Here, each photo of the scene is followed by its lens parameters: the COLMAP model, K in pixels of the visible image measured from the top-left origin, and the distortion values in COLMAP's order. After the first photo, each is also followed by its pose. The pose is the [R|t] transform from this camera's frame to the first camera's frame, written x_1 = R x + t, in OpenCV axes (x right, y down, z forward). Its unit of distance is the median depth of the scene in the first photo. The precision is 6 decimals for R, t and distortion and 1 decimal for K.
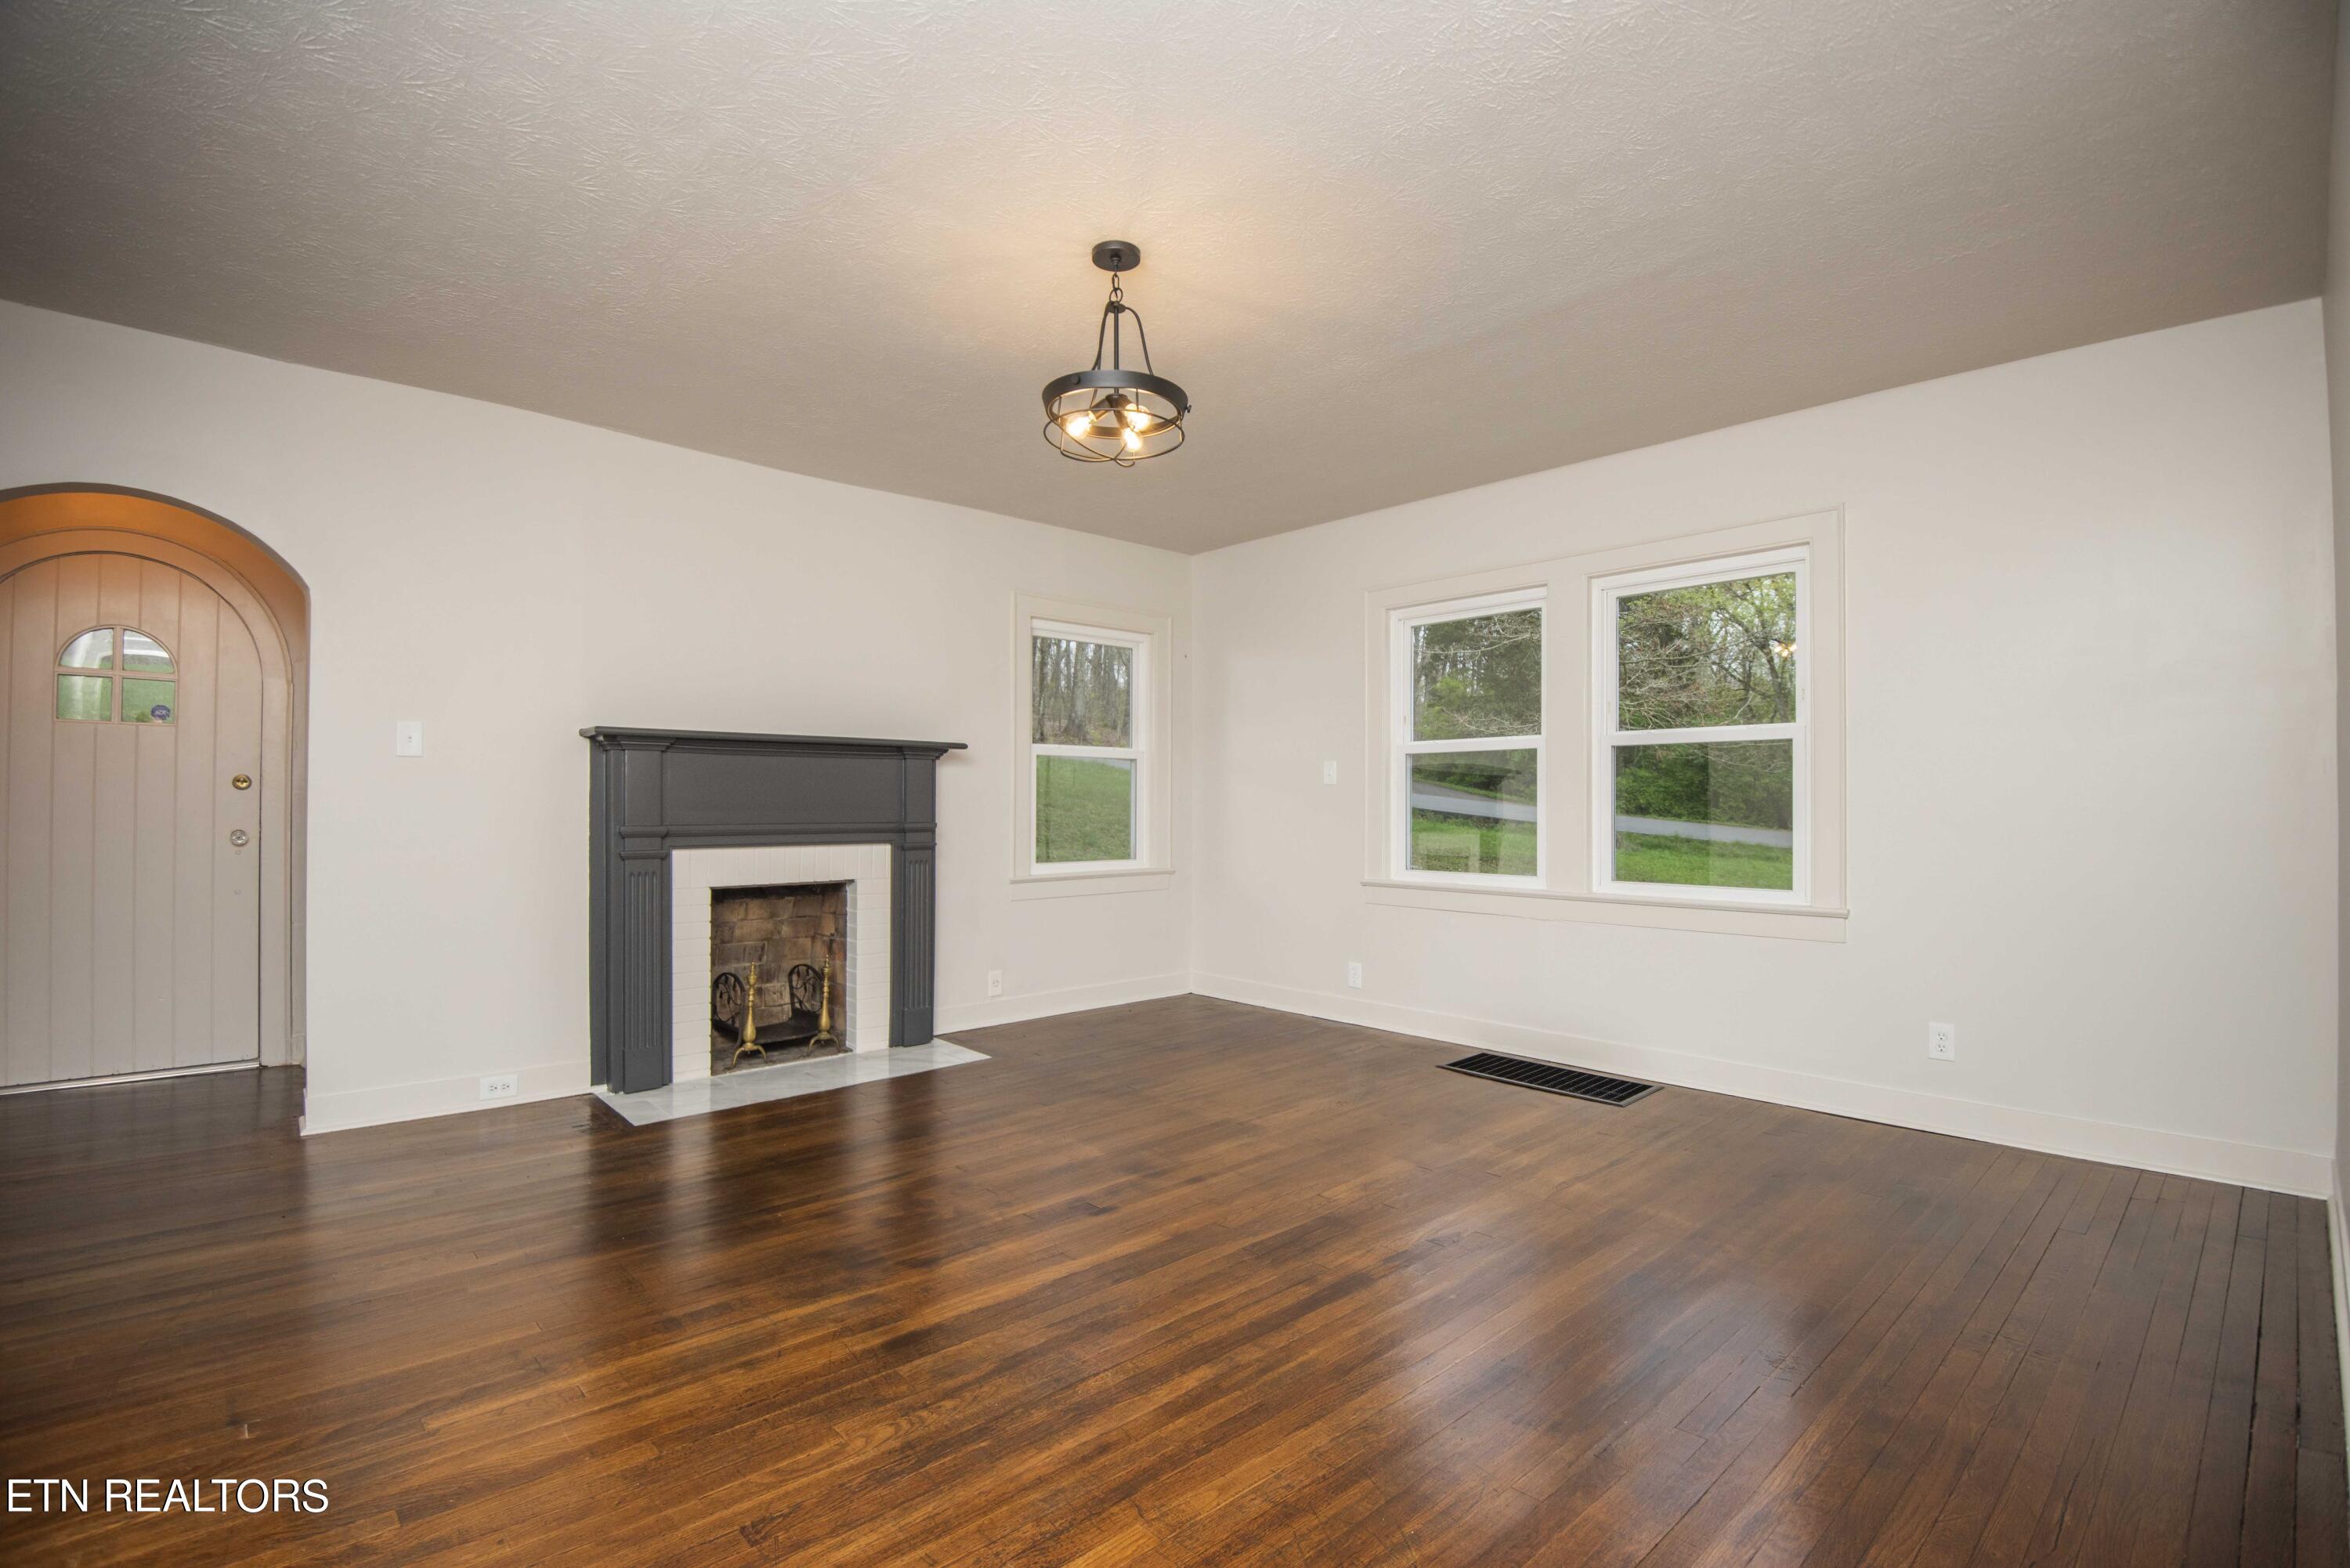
lens RADIAL K [[1073.4, 0, 1177.4], [0, 1073.4, 794.5], [0, 0, 1]] dist [0.009733, -0.036065]
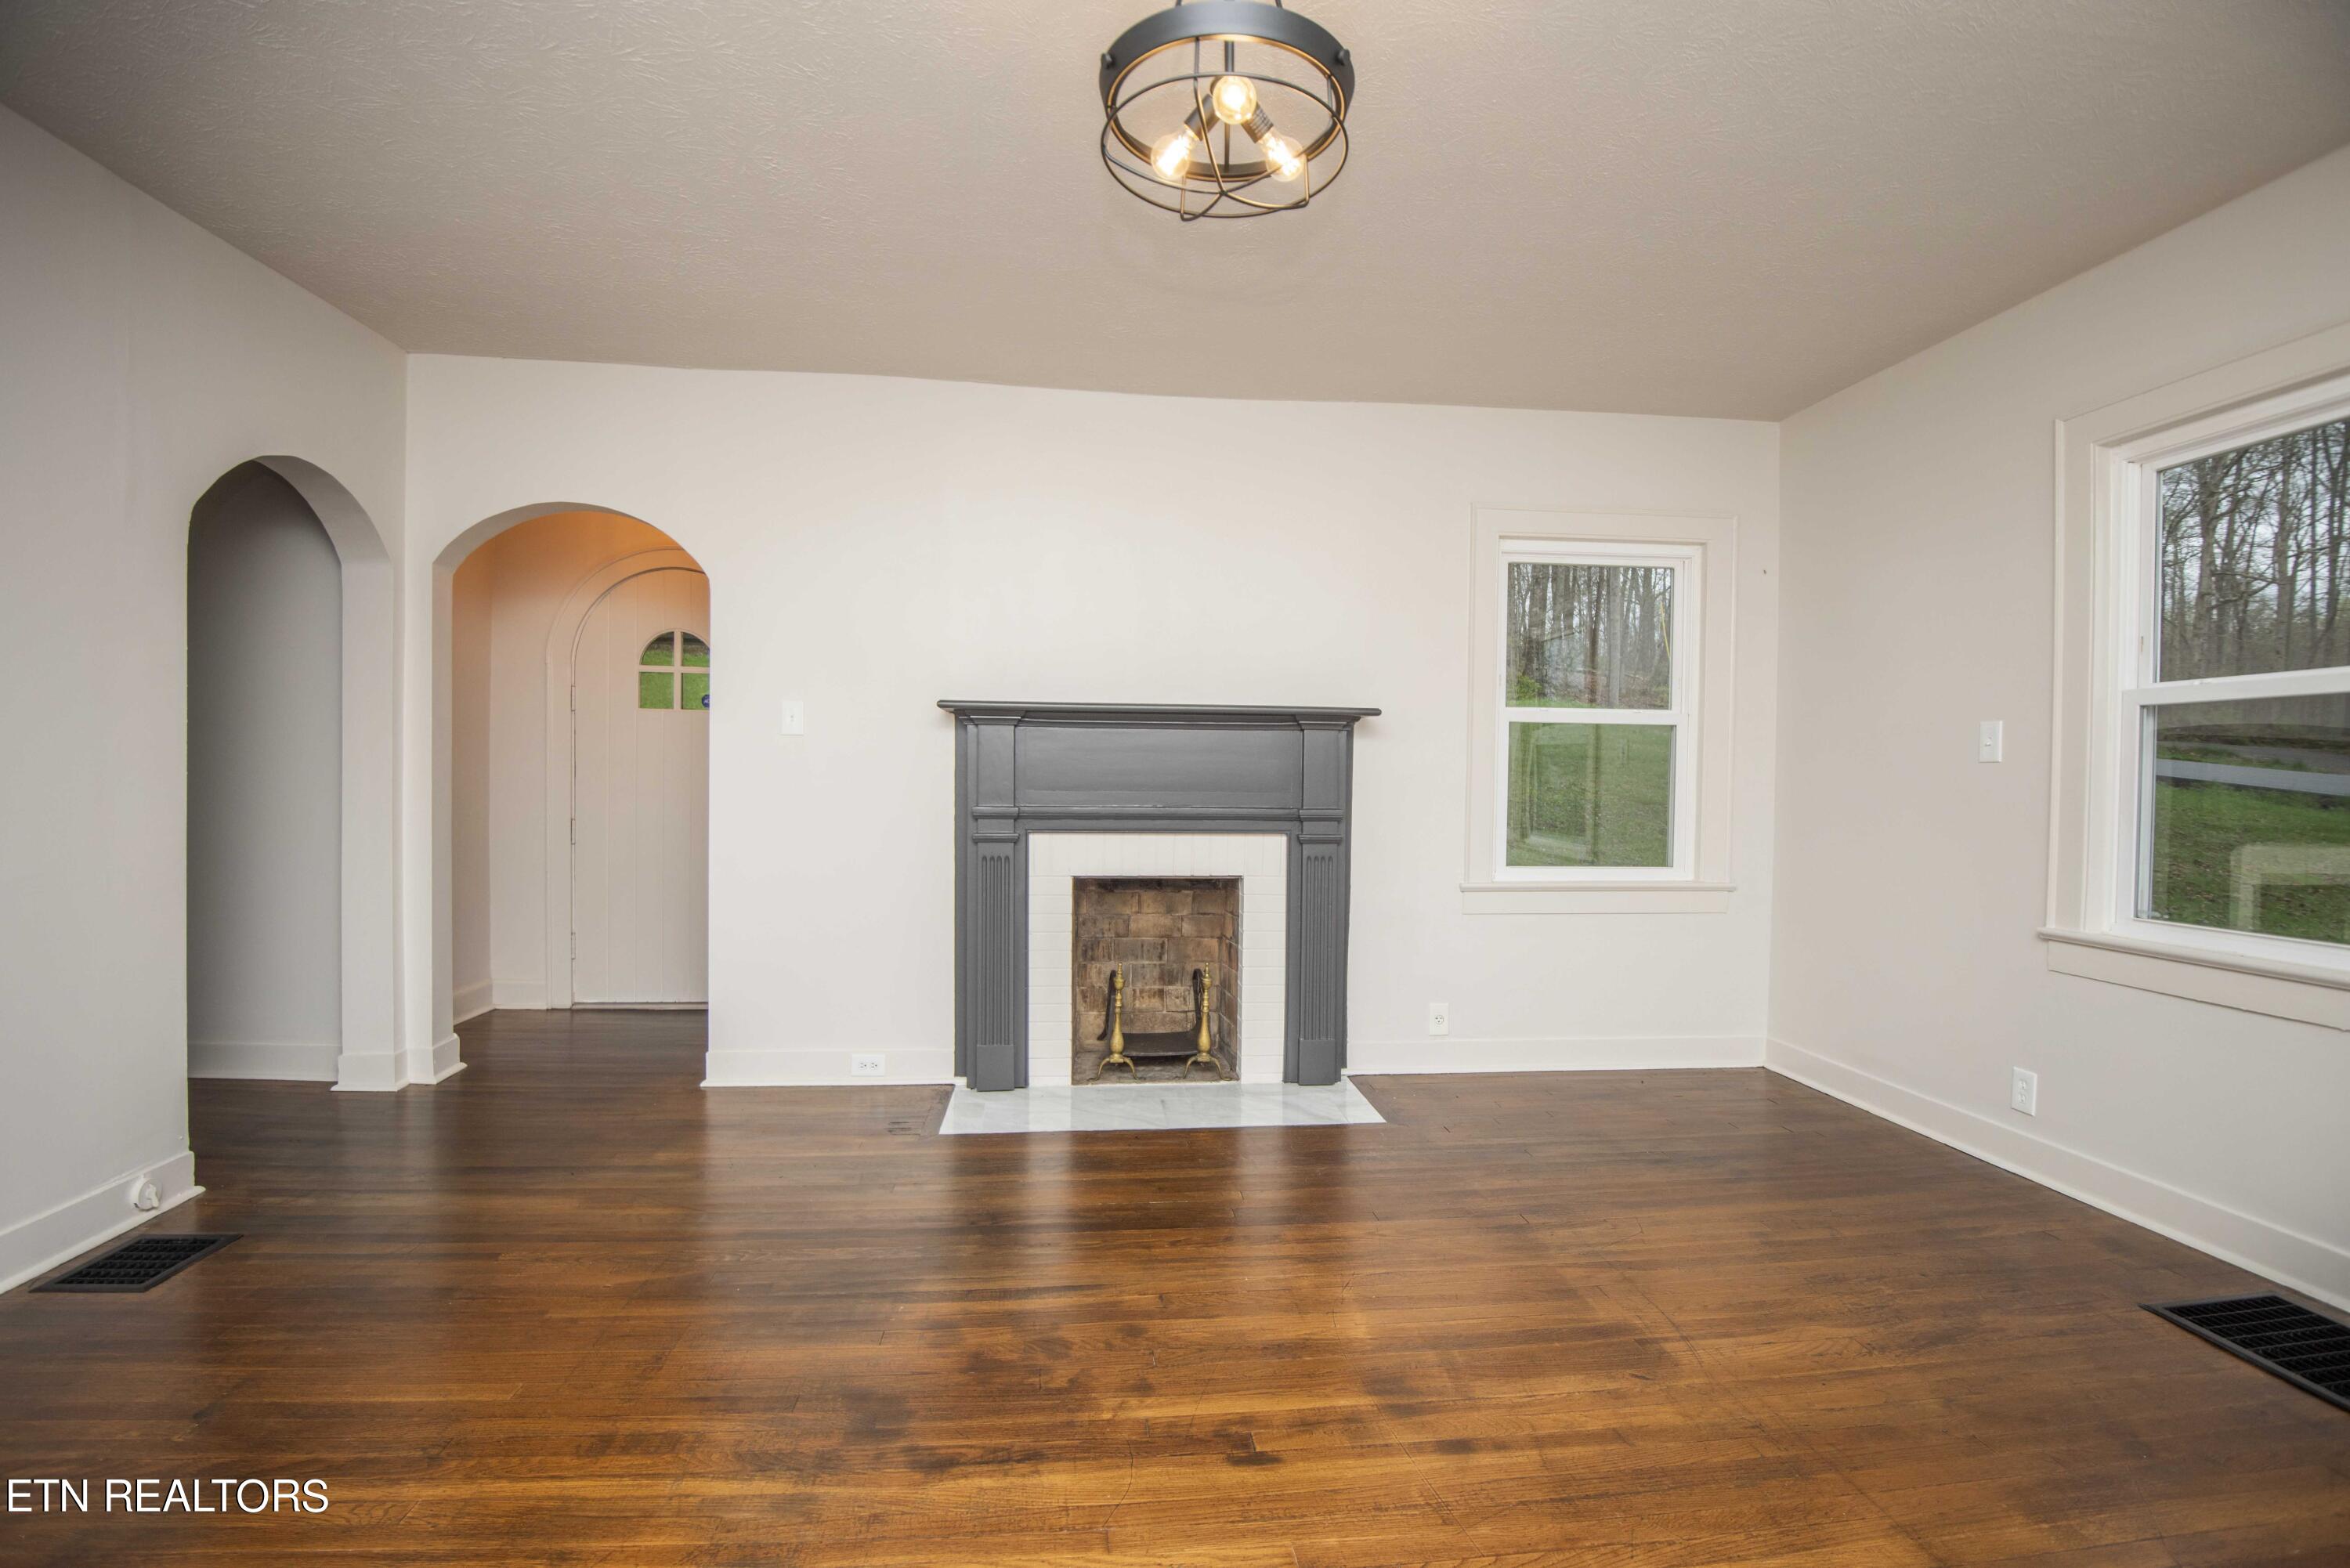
lens RADIAL K [[1073.4, 0, 1177.4], [0, 1073.4, 794.5], [0, 0, 1]] dist [0.009733, -0.036065]
pose [[0.798084, 0.018050, -0.602276, 0.163197], [-0.004848, 0.999711, 0.023538, -0.003328], [0.602527, -0.015865, 0.797941, 0.312955]]
